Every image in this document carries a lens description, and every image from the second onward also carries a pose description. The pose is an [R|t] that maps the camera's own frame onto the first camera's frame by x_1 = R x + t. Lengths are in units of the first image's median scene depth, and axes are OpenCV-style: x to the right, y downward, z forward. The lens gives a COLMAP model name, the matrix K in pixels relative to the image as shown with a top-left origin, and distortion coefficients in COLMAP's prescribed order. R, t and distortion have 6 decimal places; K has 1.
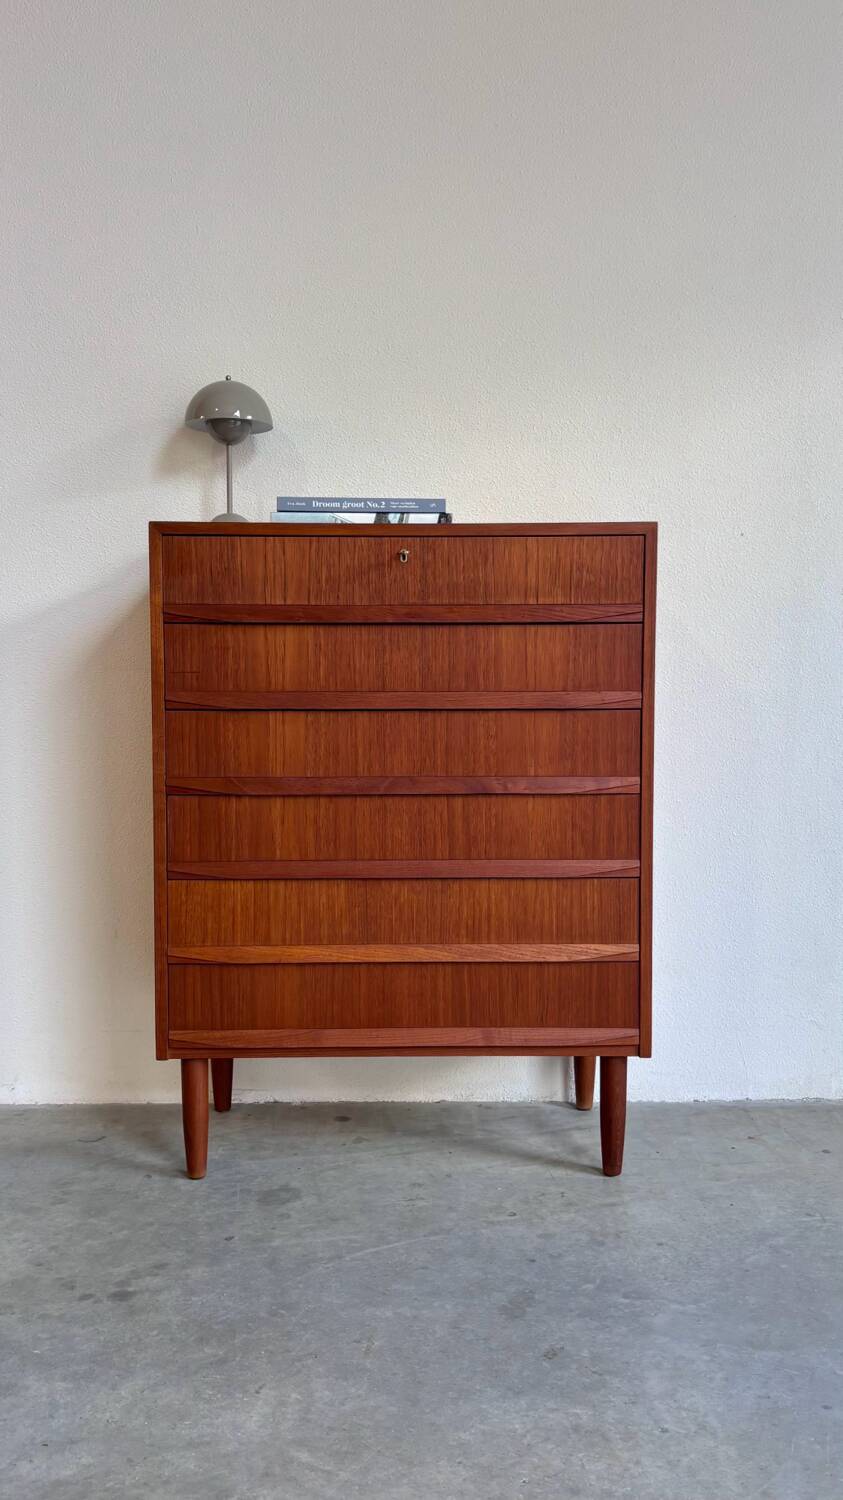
lens RADIAL K [[1295.4, 0, 412.9], [0, 1295.4, 748.7], [0, 0, 1]] dist [0.028308, -0.036893]
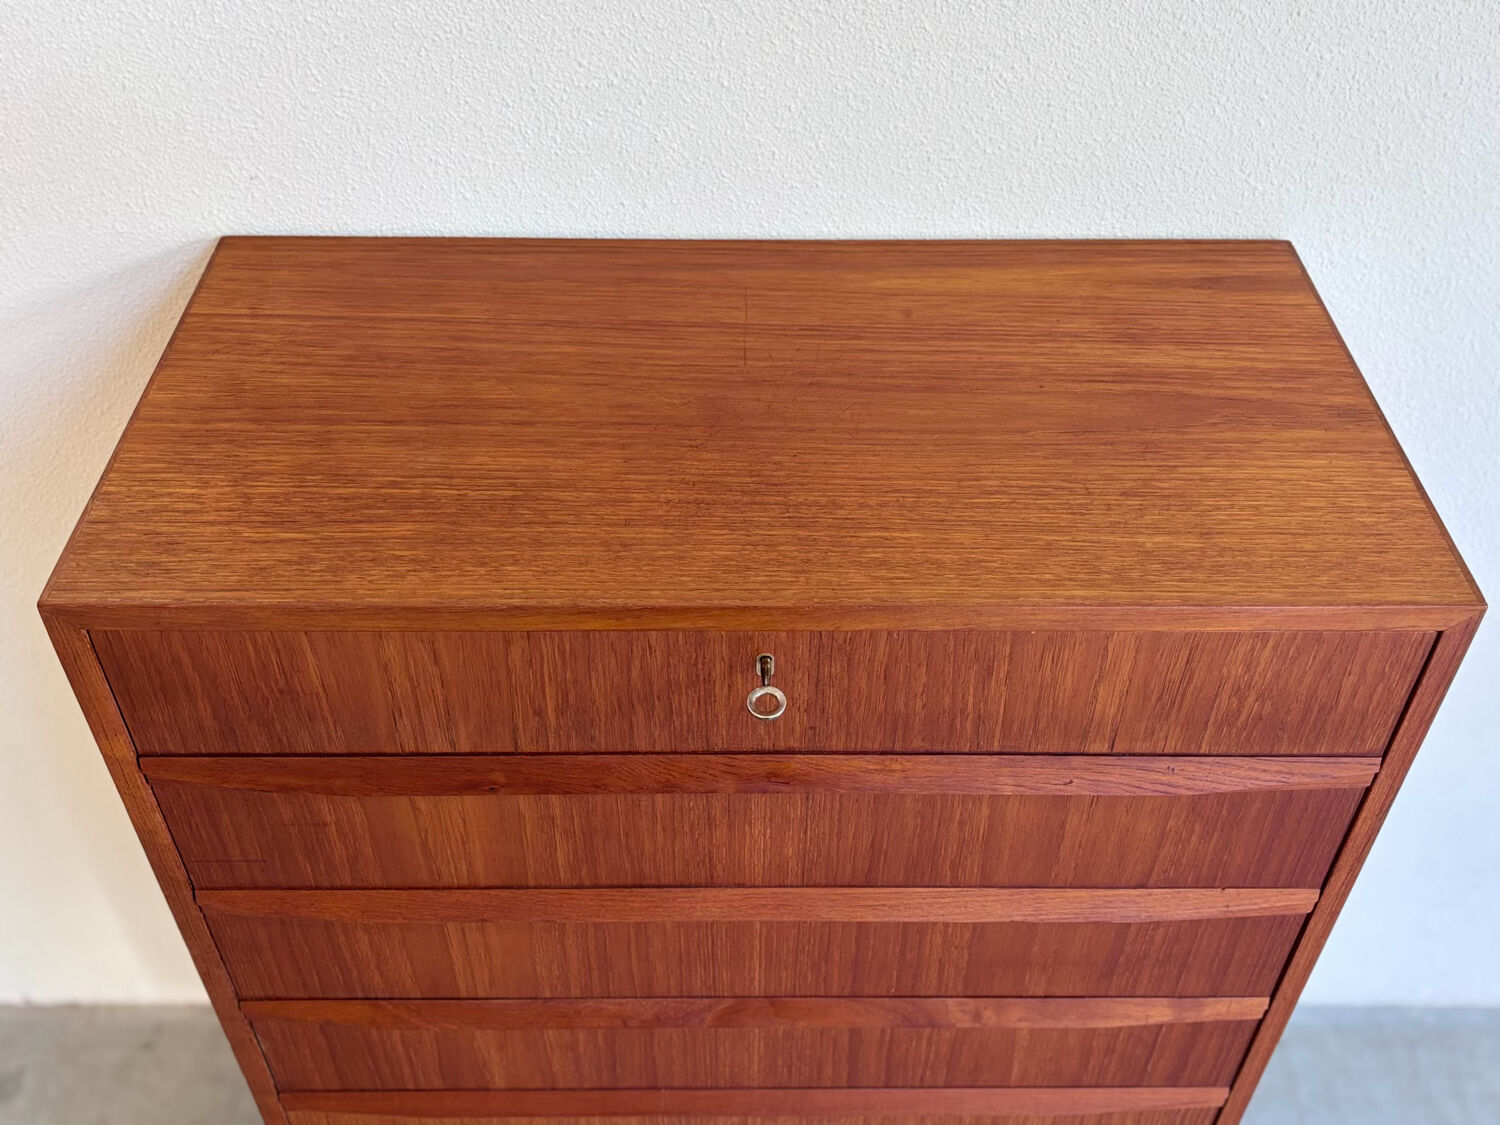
lens RADIAL K [[1468.9, 0, 742.7], [0, 1468.9, 575.8], [0, 0, 1]] dist [0.020509, 0.000000]
pose [[0.999968, 0.005200, 0.006091, -0.015930], [-0.007869, 0.779372, 0.626512, -0.424327], [-0.001489, -0.626540, 0.779388, 0.688265]]
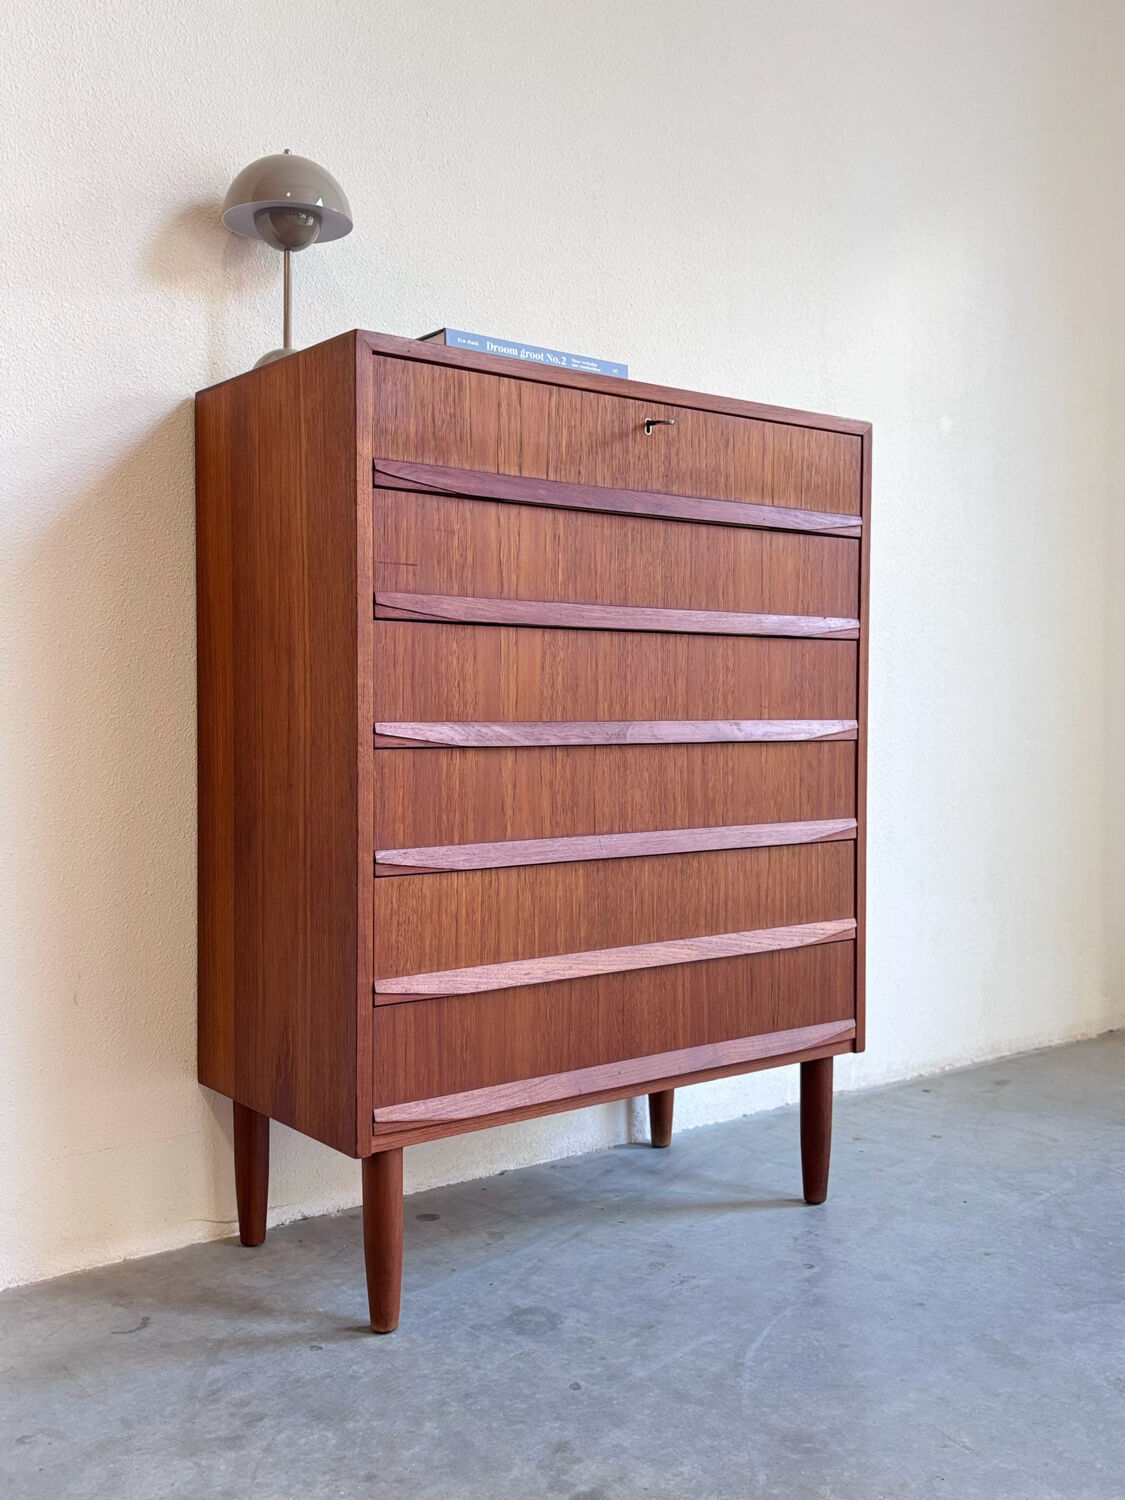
lens RADIAL K [[1468.9, 0, 547.8], [0, 1468.9, 760.0], [0, 0, 1]] dist [0.020509, 0.000000]
pose [[0.800333, -0.017681, 0.599295, -0.566103], [0.033943, 0.999298, -0.015847, 0.056431], [-0.598595, 0.033024, 0.800371, 0.353326]]
